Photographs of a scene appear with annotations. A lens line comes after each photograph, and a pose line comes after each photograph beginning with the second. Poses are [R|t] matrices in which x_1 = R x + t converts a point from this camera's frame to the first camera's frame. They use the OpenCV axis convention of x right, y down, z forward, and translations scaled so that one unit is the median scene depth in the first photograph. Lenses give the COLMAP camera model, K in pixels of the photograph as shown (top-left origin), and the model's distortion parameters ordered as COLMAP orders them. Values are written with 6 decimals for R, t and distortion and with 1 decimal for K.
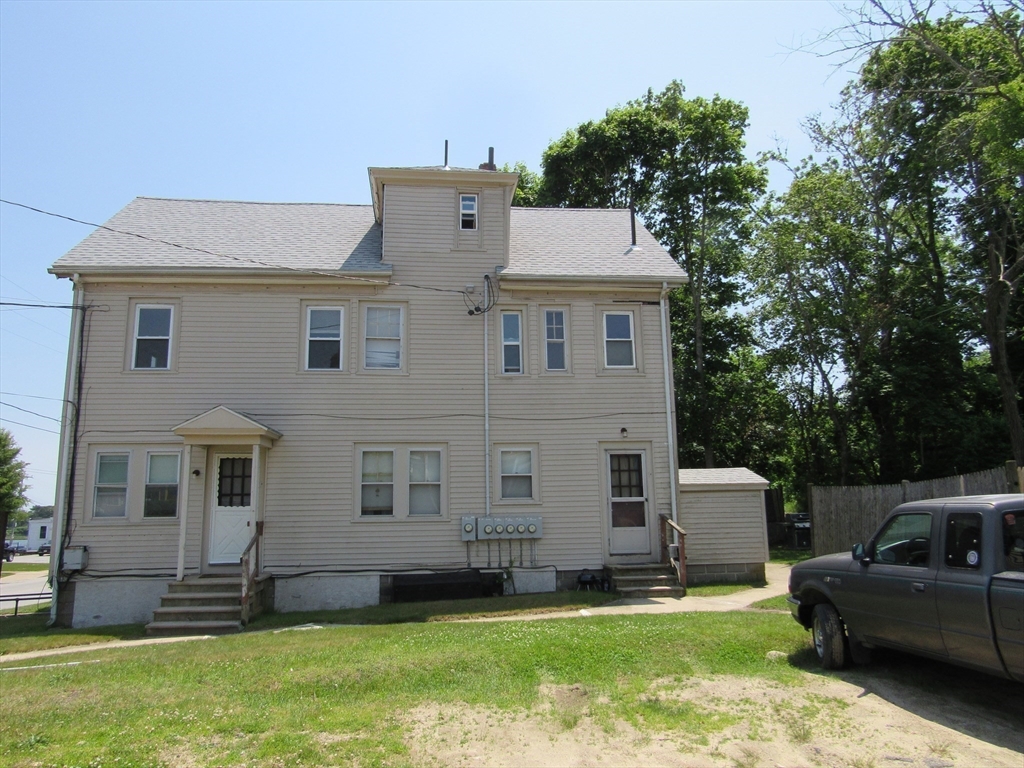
lens RADIAL K [[728.2, 0, 515.2], [0, 728.2, 382.7], [0, 0, 1]] dist [-0.020653, 0.002795]
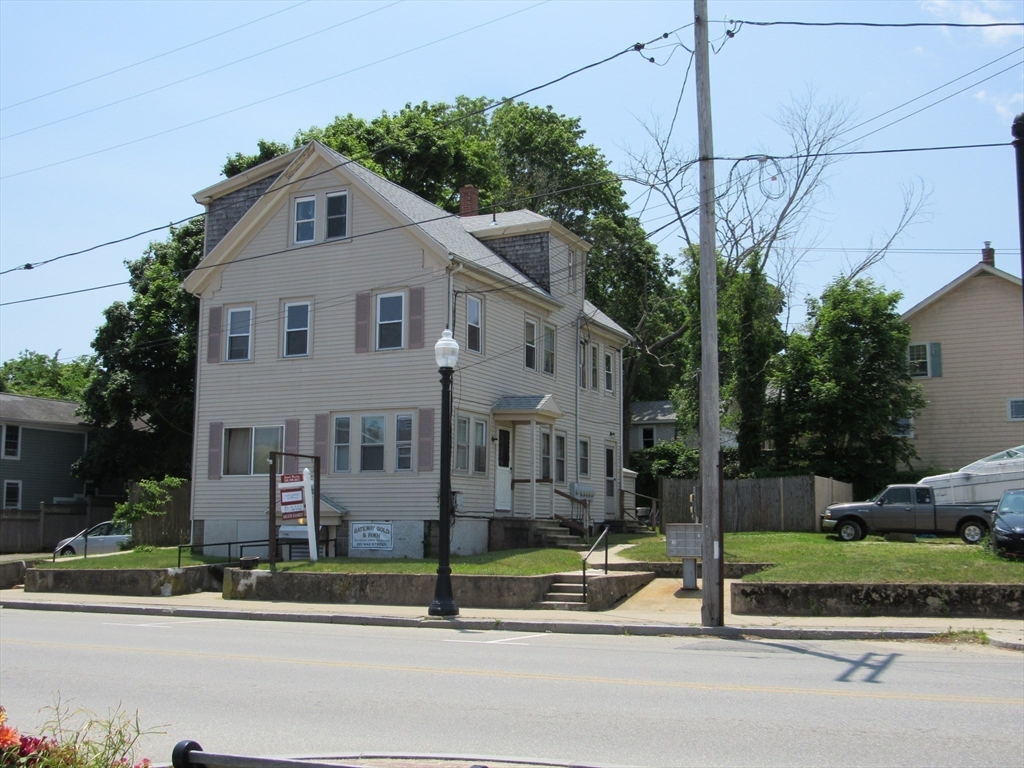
lens RADIAL K [[1159.2, 0, 513.5], [0, 1159.2, 380.5], [0, 0, 1]] dist [-0.044311, 0.000000]
pose [[0.505549, 0.129072, 0.853089, -2.085007], [-0.175176, 0.983508, -0.044993, 0.103572], [-0.844828, -0.126695, 0.519822, -0.074900]]
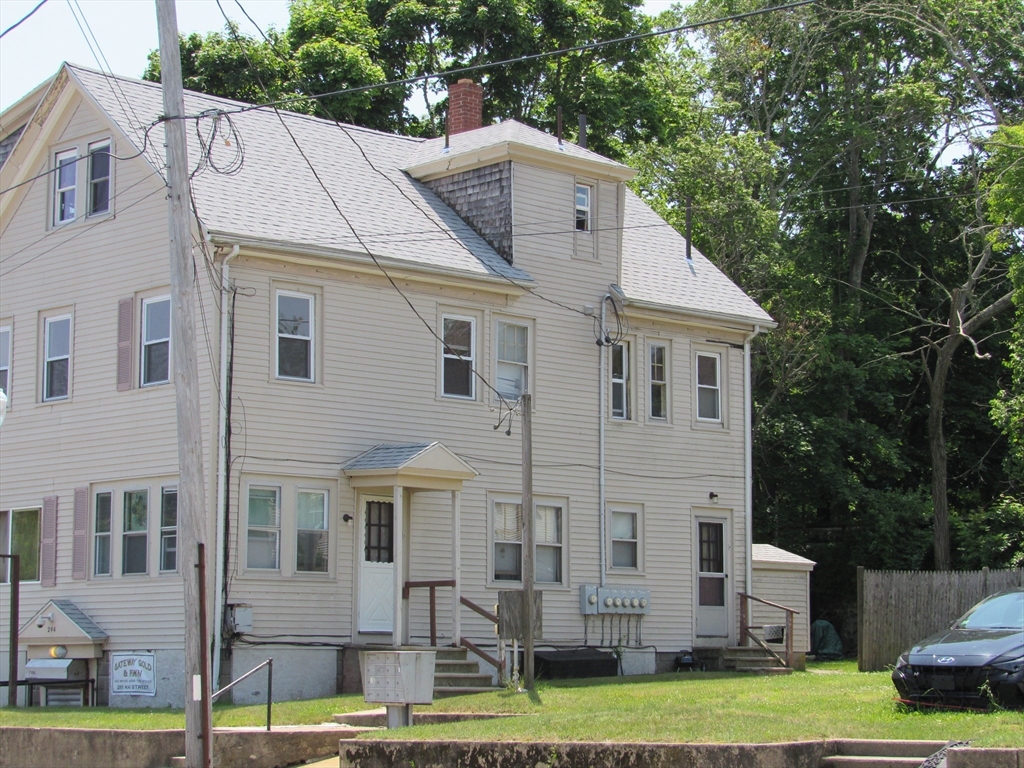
lens RADIAL K [[2369.5, 0, 511.0], [0, 2369.5, 385.6], [0, 0, 1]] dist [-0.051172, 0.000000]
pose [[0.783444, 0.092100, 0.614600, -1.817331], [-0.130461, 0.991294, 0.017752, -0.084142], [-0.607615, -0.094090, 0.788639, -1.081662]]
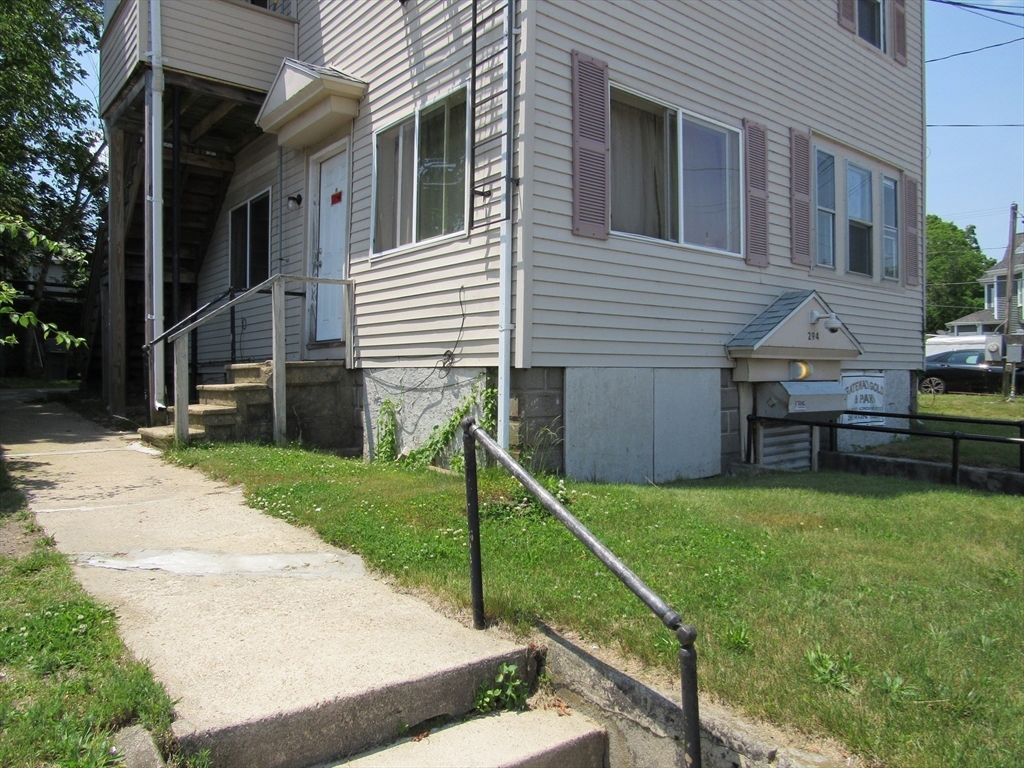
lens RADIAL K [[728.2, 0, 511.6], [0, 728.2, 379.4], [0, 0, 1]] dist [-0.020653, 0.002795]
pose [[-0.549330, 0.018900, 0.835392, -0.940218], [-0.144482, 0.982538, -0.117237, 0.395942], [-0.823020, -0.185101, -0.537007, 1.588761]]
